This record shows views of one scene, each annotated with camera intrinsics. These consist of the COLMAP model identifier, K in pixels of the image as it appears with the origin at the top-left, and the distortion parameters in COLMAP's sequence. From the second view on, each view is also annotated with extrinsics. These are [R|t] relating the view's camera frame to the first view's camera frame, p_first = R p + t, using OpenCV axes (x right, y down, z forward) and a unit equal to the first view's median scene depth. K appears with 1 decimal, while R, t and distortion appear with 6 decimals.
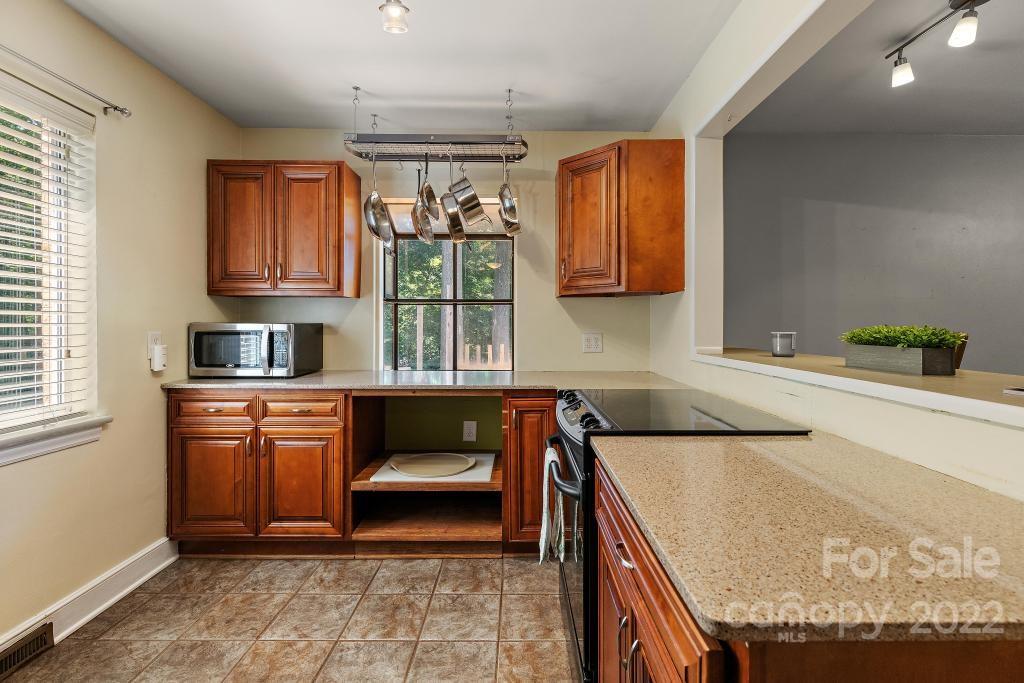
lens RADIAL K [[463.6, 0, 517.0], [0, 463.6, 326.9], [0, 0, 1]] dist [0.001951, -0.000384]
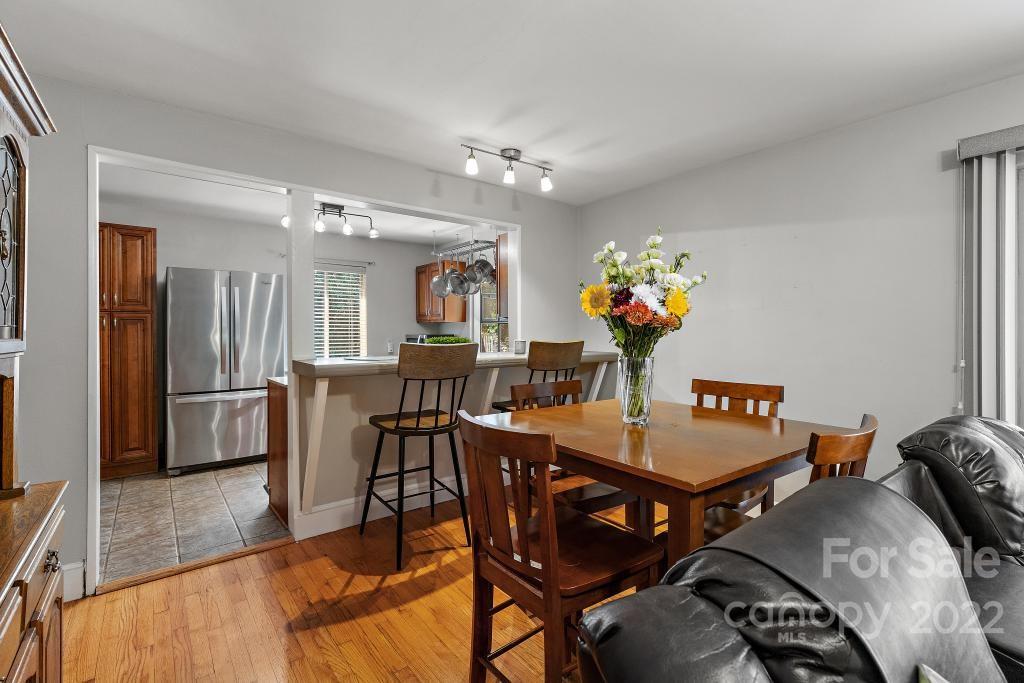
lens RADIAL K [[463.0, 0, 518.3], [0, 463.0, 331.8], [0, 0, 1]] dist [0.001380, -0.000208]
pose [[0.608261, -0.007303, -0.793704, 1.672375], [0.002205, 0.999969, -0.007511, -0.001587], [0.793734, 0.002819, 0.608258, -0.049877]]
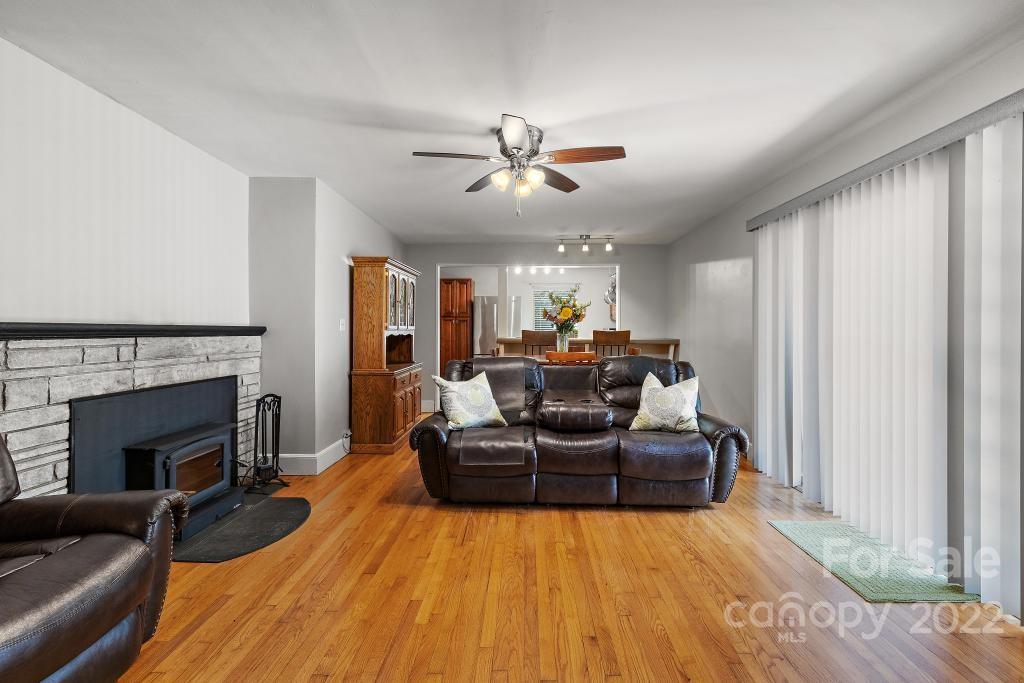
lens RADIAL K [[463.0, 0, 518.3], [0, 463.0, 331.8], [0, 0, 1]] dist [0.001380, -0.000208]
pose [[-0.028777, 0.002329, -0.999583, 3.170692], [-0.006212, 0.999978, 0.002509, 0.019427], [0.999567, 0.006281, -0.028762, 0.402031]]
